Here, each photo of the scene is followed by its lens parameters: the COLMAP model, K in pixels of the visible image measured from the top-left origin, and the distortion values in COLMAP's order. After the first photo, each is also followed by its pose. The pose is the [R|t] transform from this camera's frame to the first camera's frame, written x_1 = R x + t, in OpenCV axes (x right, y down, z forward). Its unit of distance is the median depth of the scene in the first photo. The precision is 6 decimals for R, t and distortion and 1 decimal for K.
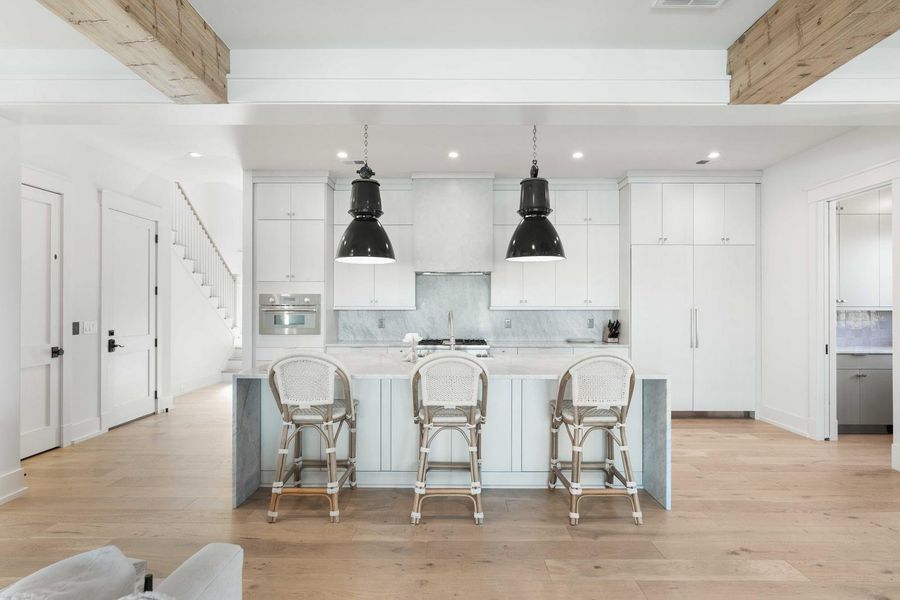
lens RADIAL K [[454.3, 0, 450.0], [0, 454.3, 300.0], [0, 0, 1]] dist [-0.002565, -0.000306]
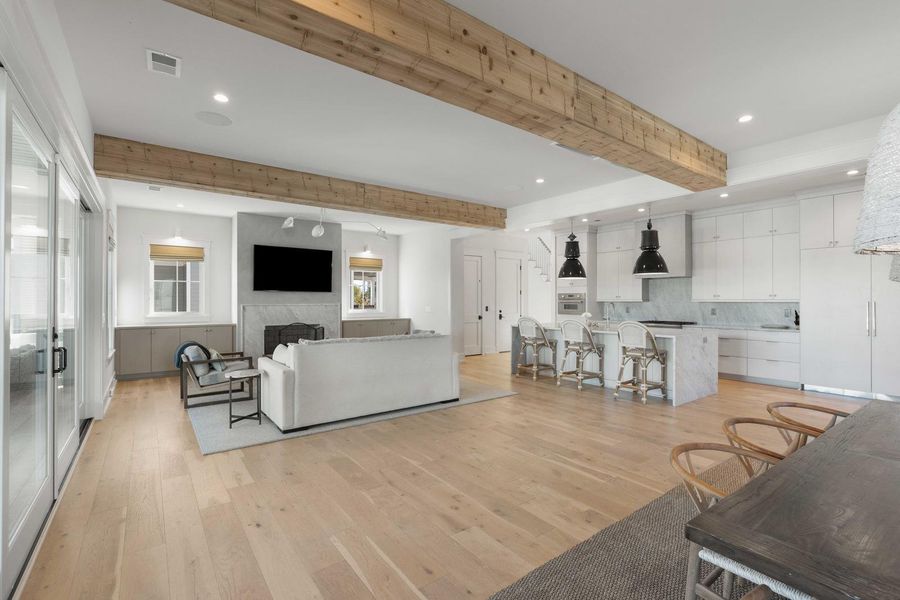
lens RADIAL K [[408.6, 0, 450.0], [0, 408.6, 300.0], [0, 0, 1]] dist [-0.001399, -0.000167]
pose [[0.607393, -0.000730, -0.794401, 0.866551], [0.013067, 0.999873, 0.009073, -0.009162], [0.794294, -0.015891, 0.607325, -0.546842]]
